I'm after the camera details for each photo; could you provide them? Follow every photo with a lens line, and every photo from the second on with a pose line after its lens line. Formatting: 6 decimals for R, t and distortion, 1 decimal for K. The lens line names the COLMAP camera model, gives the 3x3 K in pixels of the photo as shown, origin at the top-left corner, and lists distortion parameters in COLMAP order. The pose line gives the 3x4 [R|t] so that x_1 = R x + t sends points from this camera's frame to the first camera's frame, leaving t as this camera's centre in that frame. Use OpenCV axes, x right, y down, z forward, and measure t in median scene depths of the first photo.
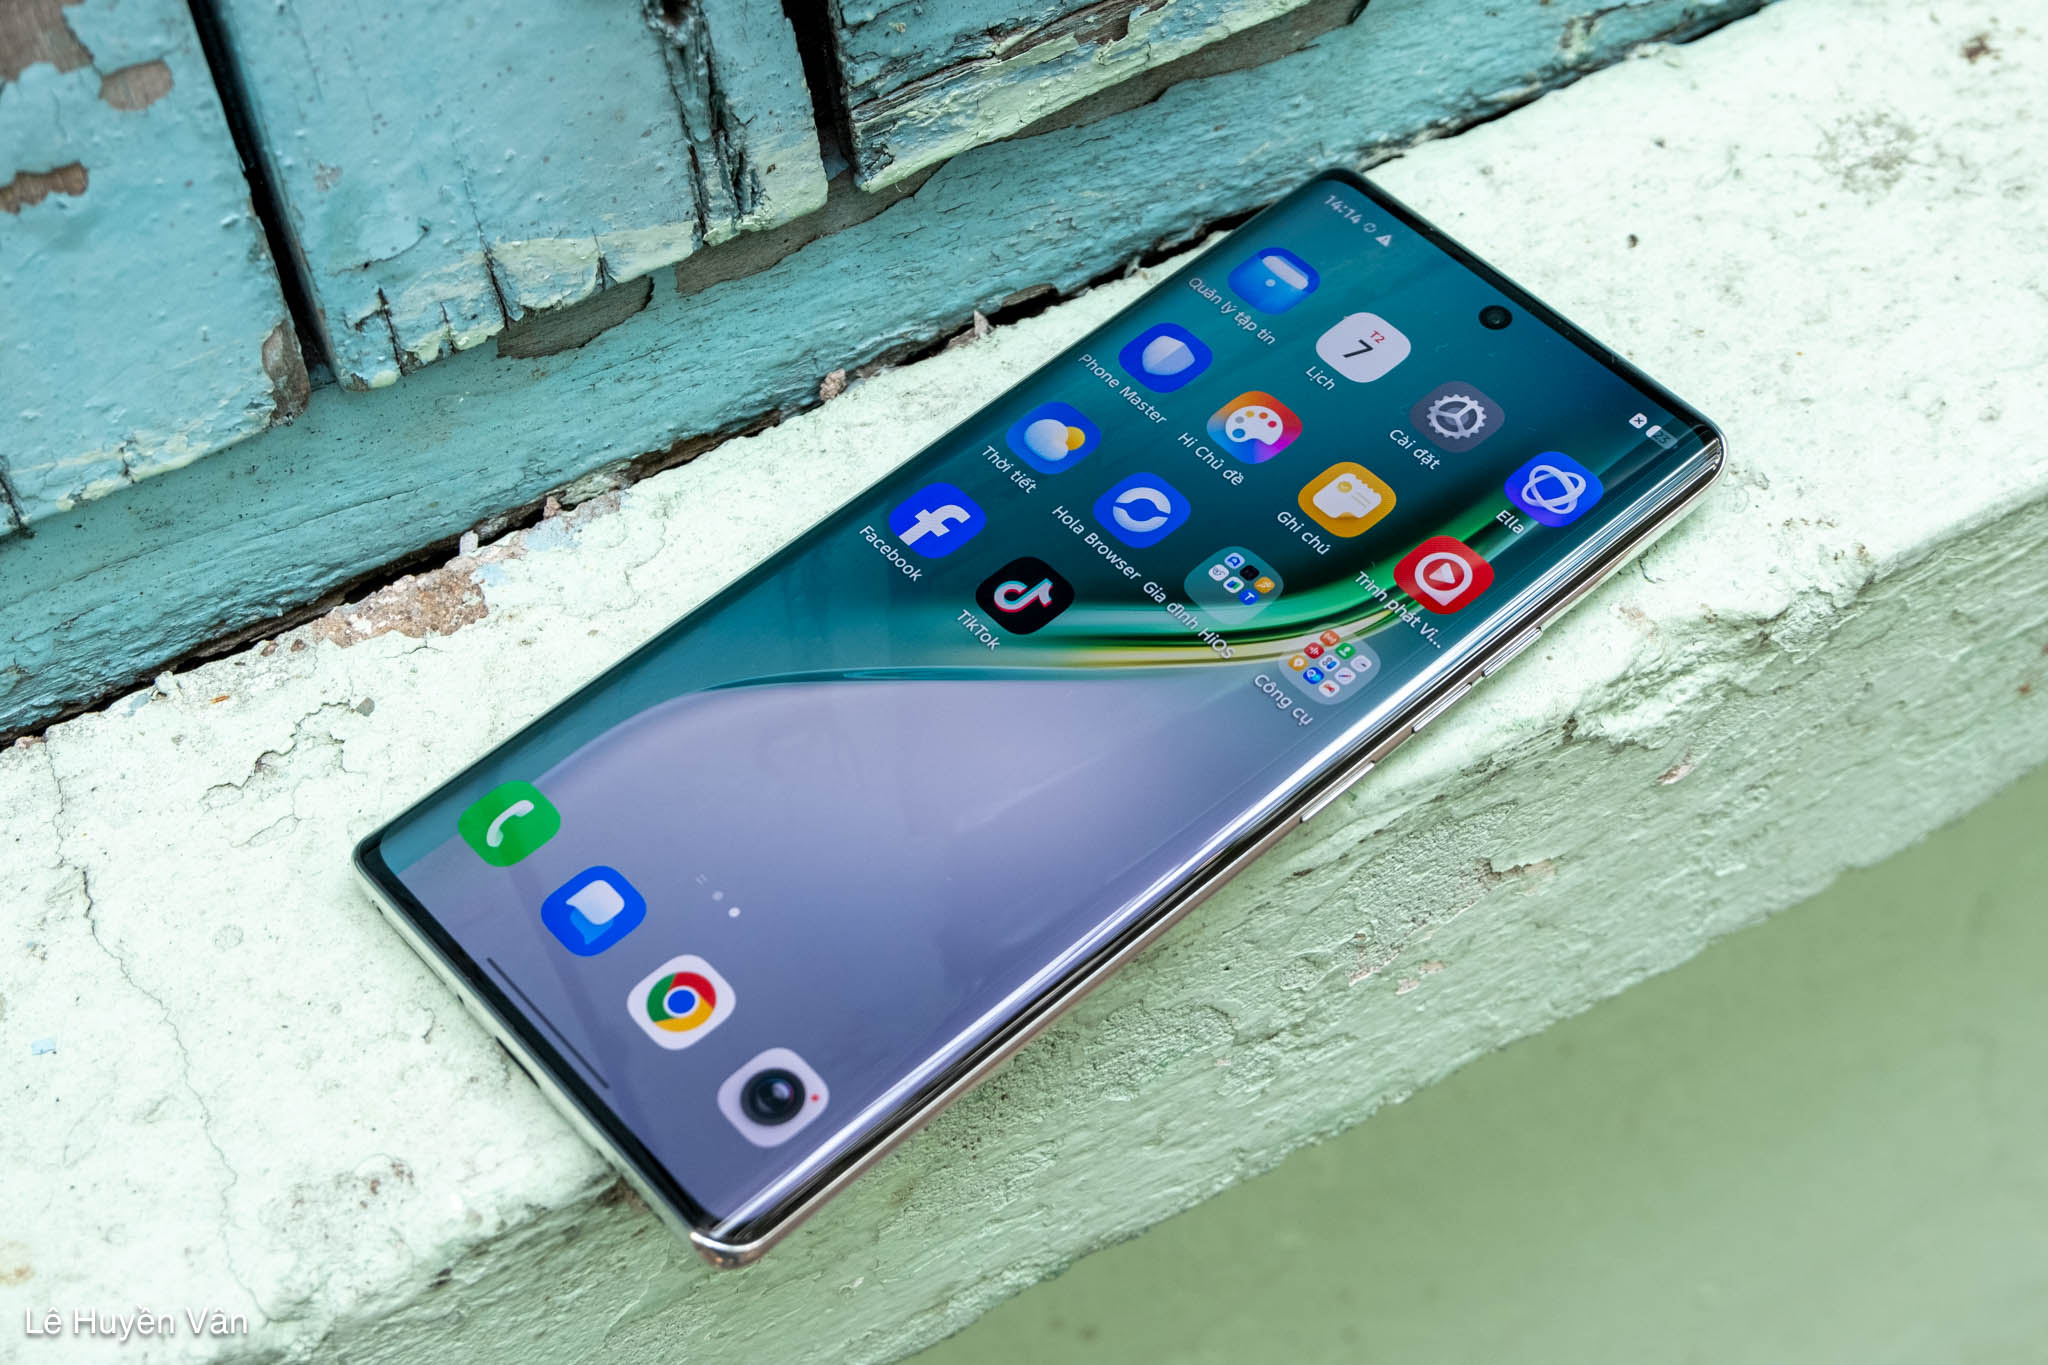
lens RADIAL K [[2833.9, 0, 1024.2], [0, 2833.9, 682.3], [0, 0, 1]] dist [0.013360, 0.000000]
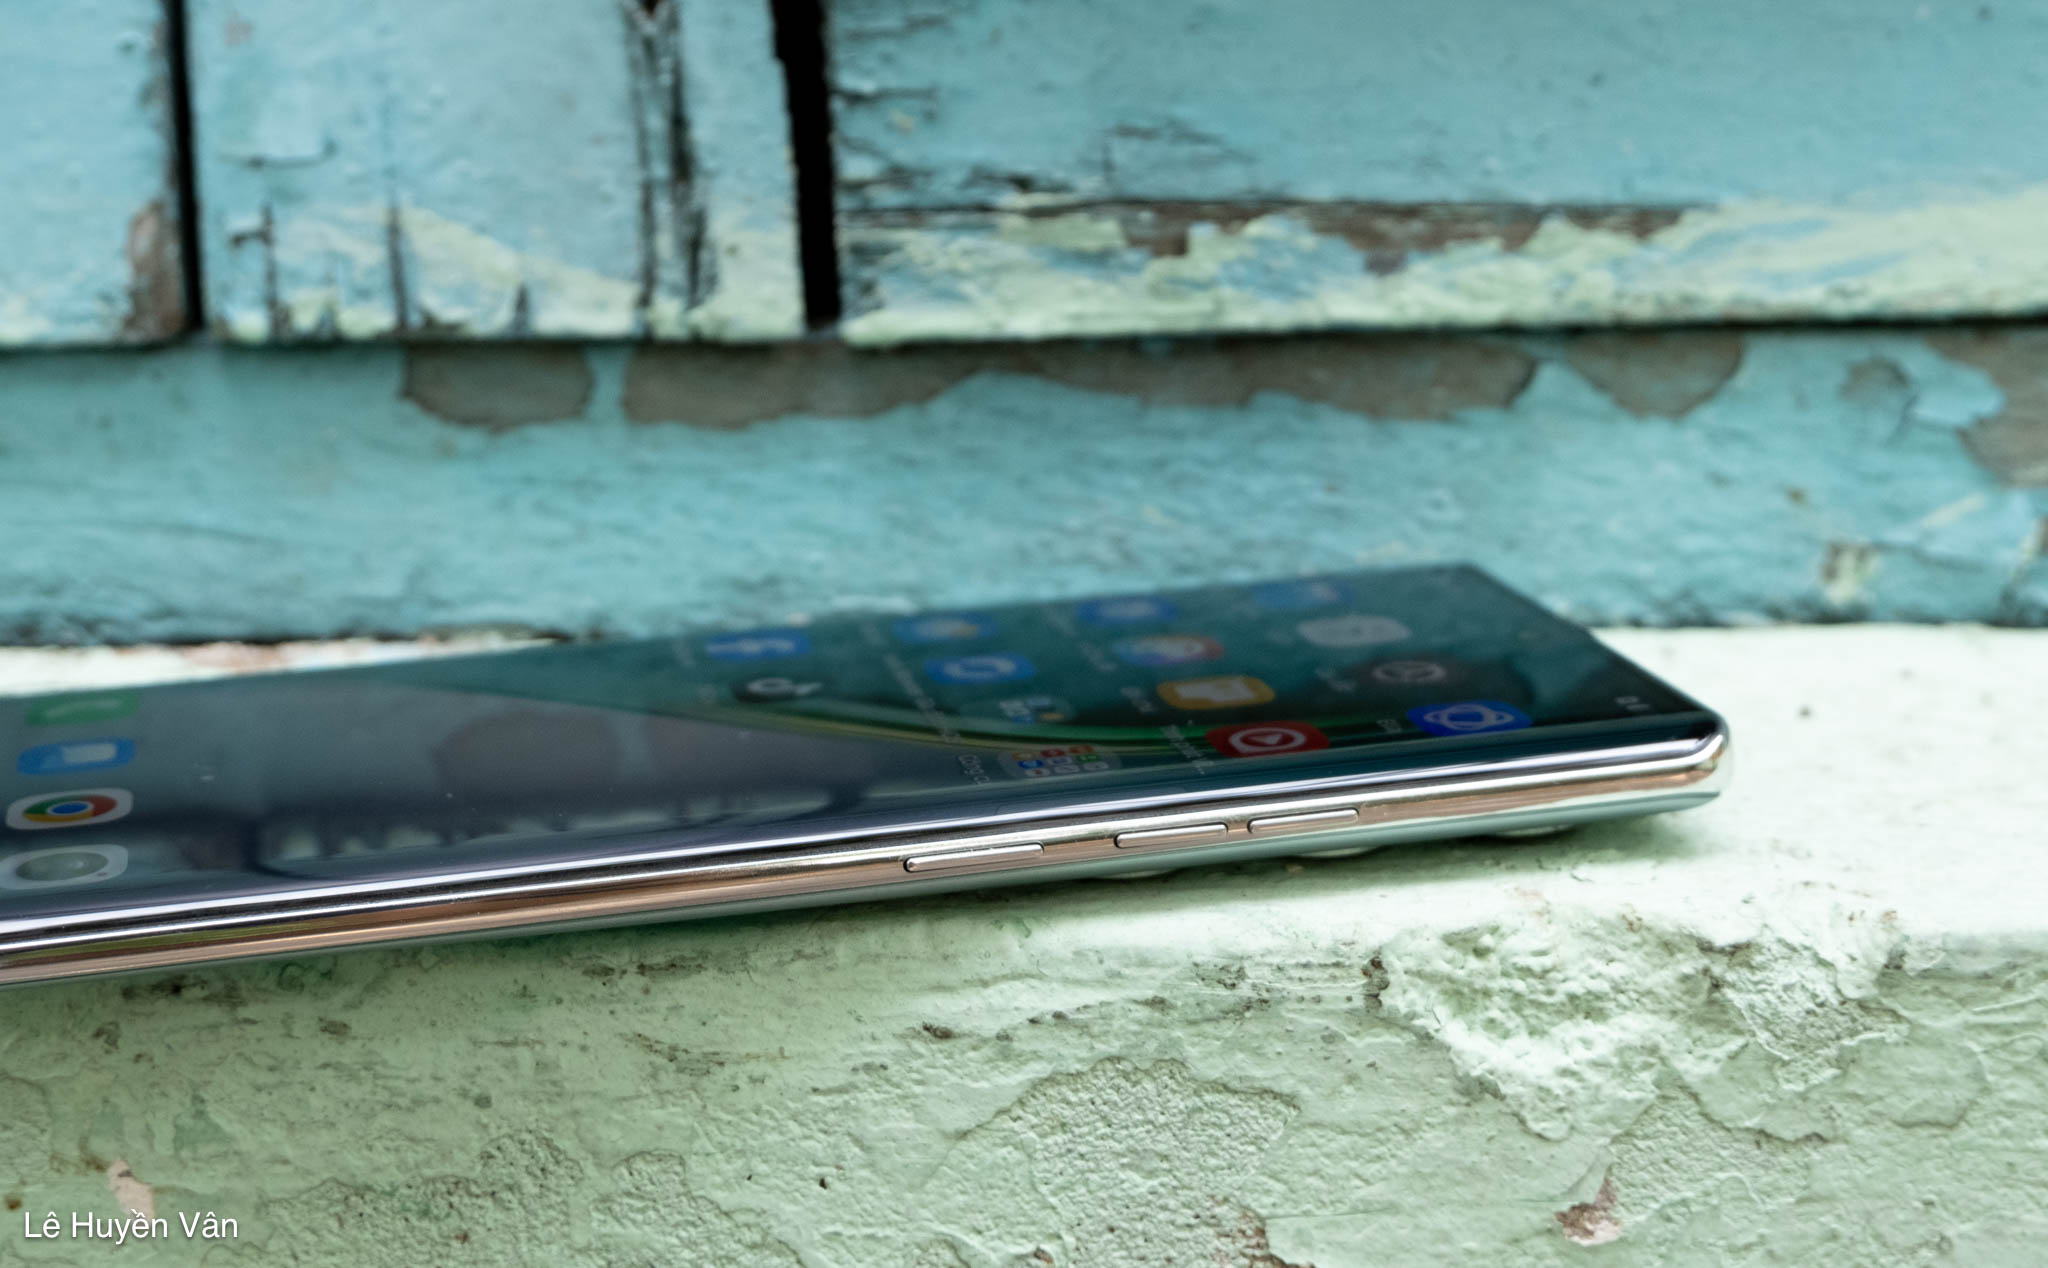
lens RADIAL K [[3133.2, 0, 1023.9], [0, 3133.2, 634.3], [0, 0, 1]] dist [0.009014, 0.000000]
pose [[0.895884, 0.177913, -0.407110, 0.408898], [-0.379064, 0.784032, -0.491533, 0.357567], [0.231737, 0.594677, 0.769842, 0.328813]]
